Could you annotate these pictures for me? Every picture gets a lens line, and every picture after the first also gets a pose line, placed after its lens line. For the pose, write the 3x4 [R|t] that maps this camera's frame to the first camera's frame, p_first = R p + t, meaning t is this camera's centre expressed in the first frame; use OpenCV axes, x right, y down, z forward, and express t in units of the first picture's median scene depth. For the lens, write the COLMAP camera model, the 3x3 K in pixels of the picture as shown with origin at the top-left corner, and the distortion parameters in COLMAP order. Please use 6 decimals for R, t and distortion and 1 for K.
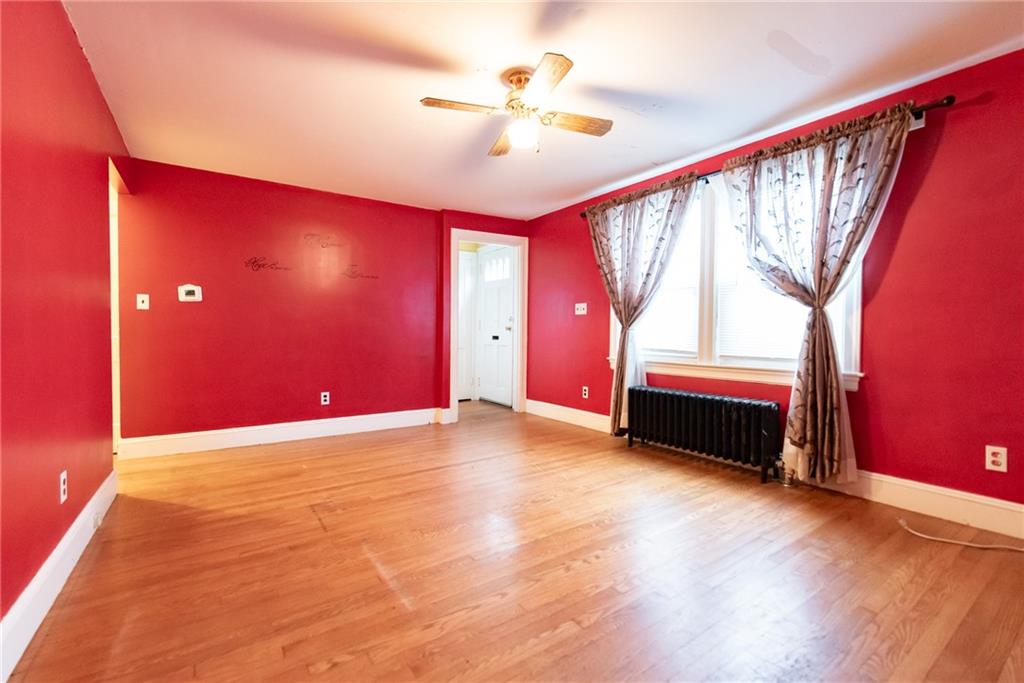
lens RADIAL K [[445.5, 0, 512.0], [0, 445.5, 343.8], [0, 0, 1]] dist [0.000841, -0.000535]
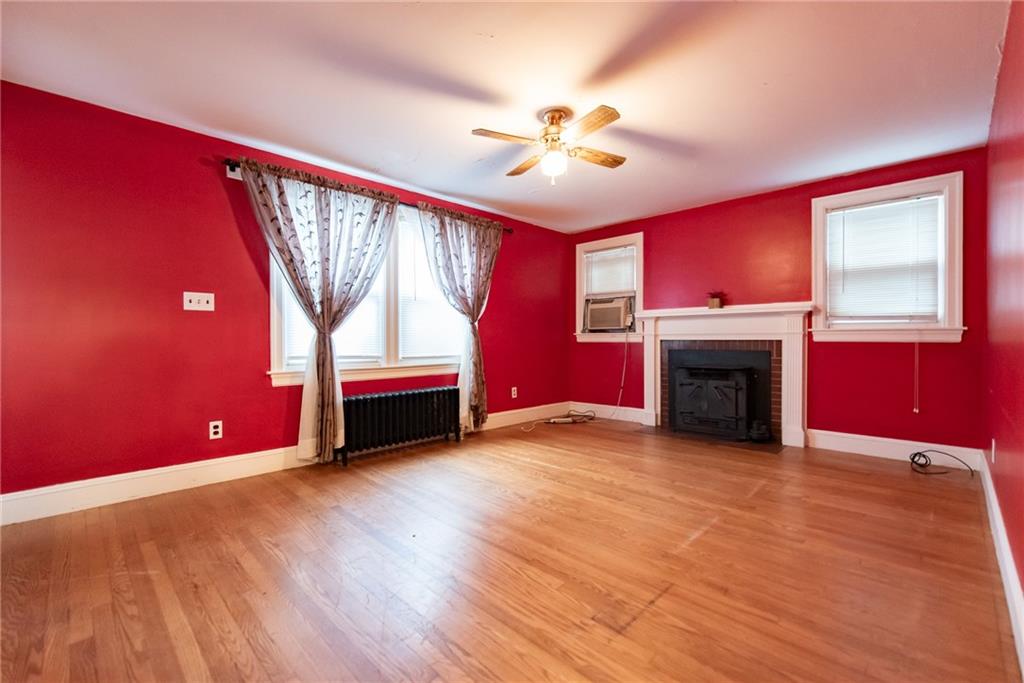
lens RADIAL K [[445.5, 0, 514.5], [0, 445.5, 340.6], [0, 0, 1]] dist [0.000841, -0.000535]
pose [[-0.201130, -0.008372, 0.979529, -0.893708], [0.024626, 0.999604, 0.013600, -0.032405], [-0.979255, 0.026857, -0.200845, 1.112612]]
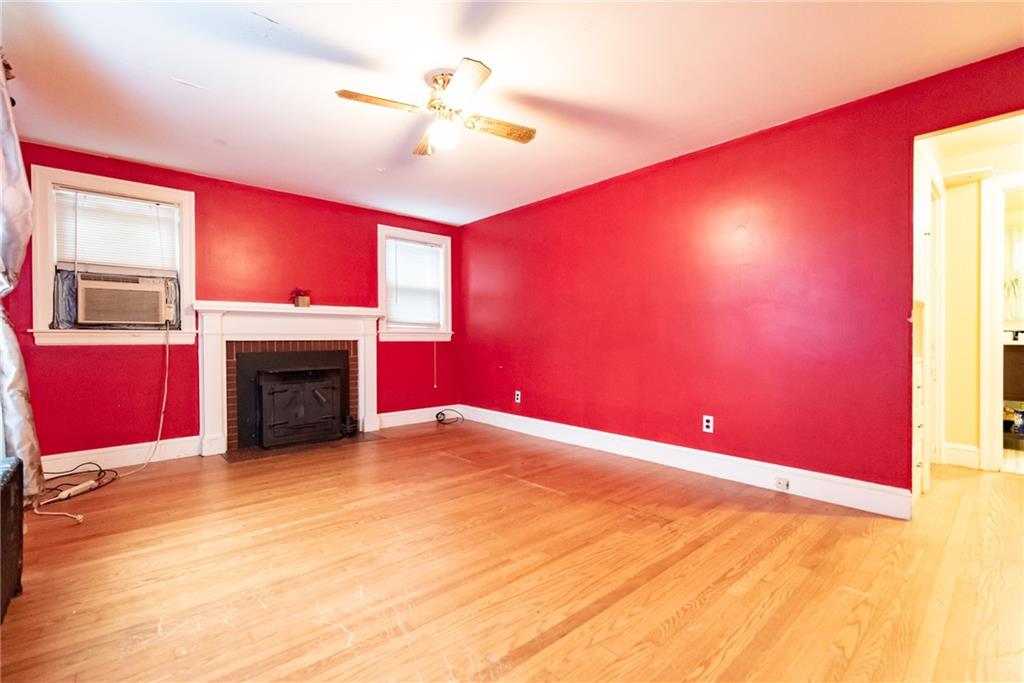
lens RADIAL K [[445.5, 0, 520.7], [0, 445.5, 338.6], [0, 0, 1]] dist [0.000841, -0.000535]
pose [[-0.988757, -0.001039, -0.149528, 0.004113], [-0.004200, 0.999774, 0.020826, -0.035678], [0.149473, 0.021220, -0.988538, 1.673643]]
